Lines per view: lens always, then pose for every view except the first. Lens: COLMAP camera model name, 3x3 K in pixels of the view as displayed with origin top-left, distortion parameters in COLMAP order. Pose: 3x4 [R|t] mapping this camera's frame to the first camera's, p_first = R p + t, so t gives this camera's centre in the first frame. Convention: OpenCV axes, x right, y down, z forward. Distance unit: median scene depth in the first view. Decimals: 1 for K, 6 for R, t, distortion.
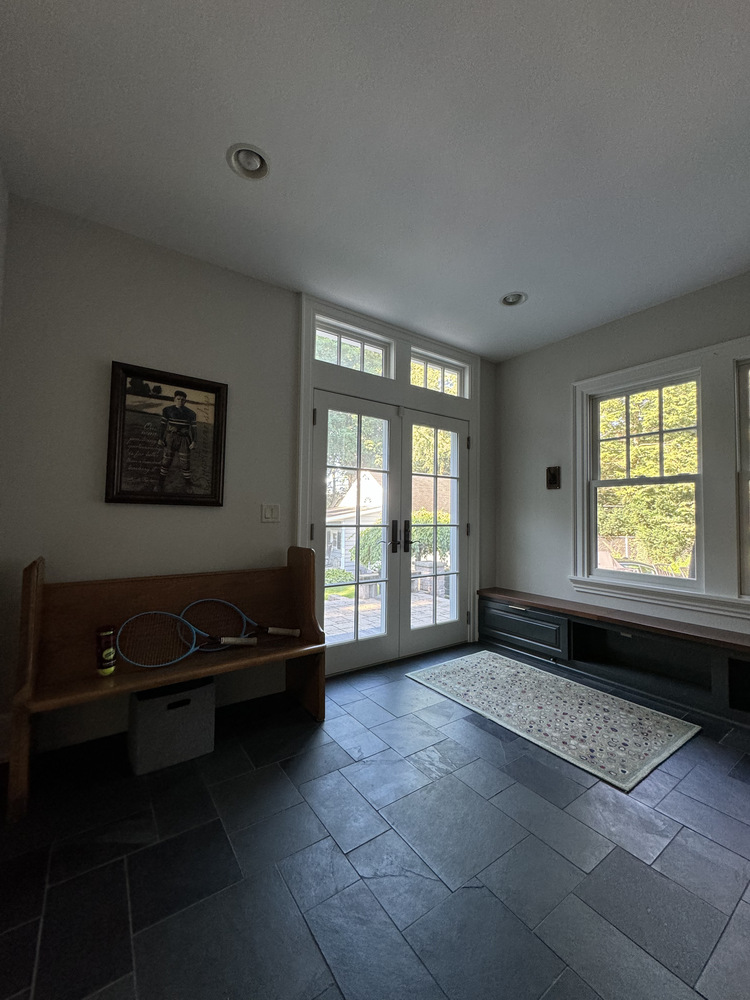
lens RADIAL K [[398.6, 0, 376.1], [0, 398.6, 500.2], [0, 0, 1]] dist [-0.003281, 0.000256]
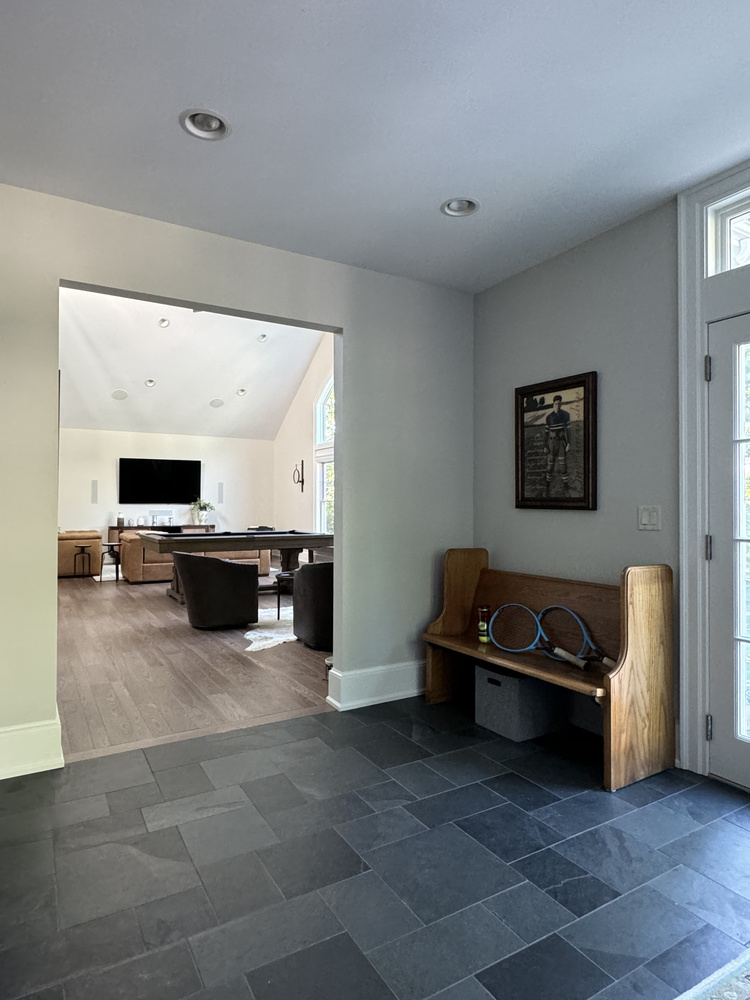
lens RADIAL K [[584.8, 0, 374.8], [0, 584.8, 502.8], [0, 0, 1]] dist [0.004556, 0.000974]
pose [[-0.077063, -0.017828, -0.996867, 0.952174], [0.032543, 0.999262, -0.020387, 0.009870], [0.996495, -0.034012, -0.076426, 0.613623]]
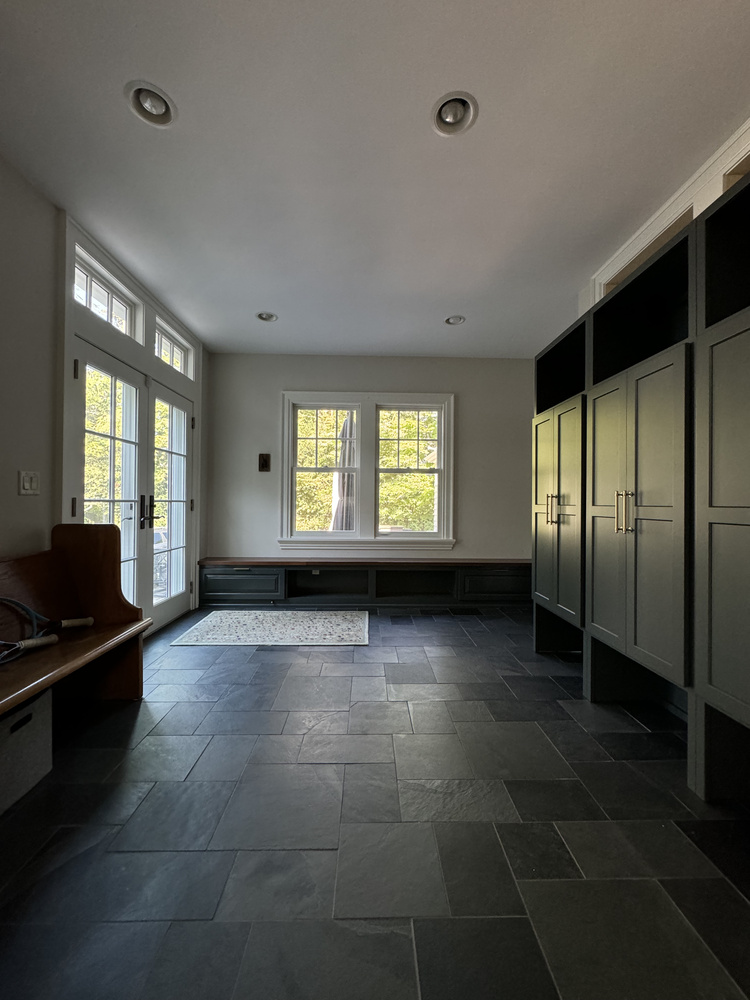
lens RADIAL K [[398.6, 0, 376.3], [0, 398.6, 500.7], [0, 0, 1]] dist [-0.003281, 0.000256]
pose [[0.554105, -0.006115, 0.832424, -0.578858], [-0.031002, 0.999128, 0.027977, 0.025547], [-0.831869, -0.041309, 0.553432, 0.006003]]
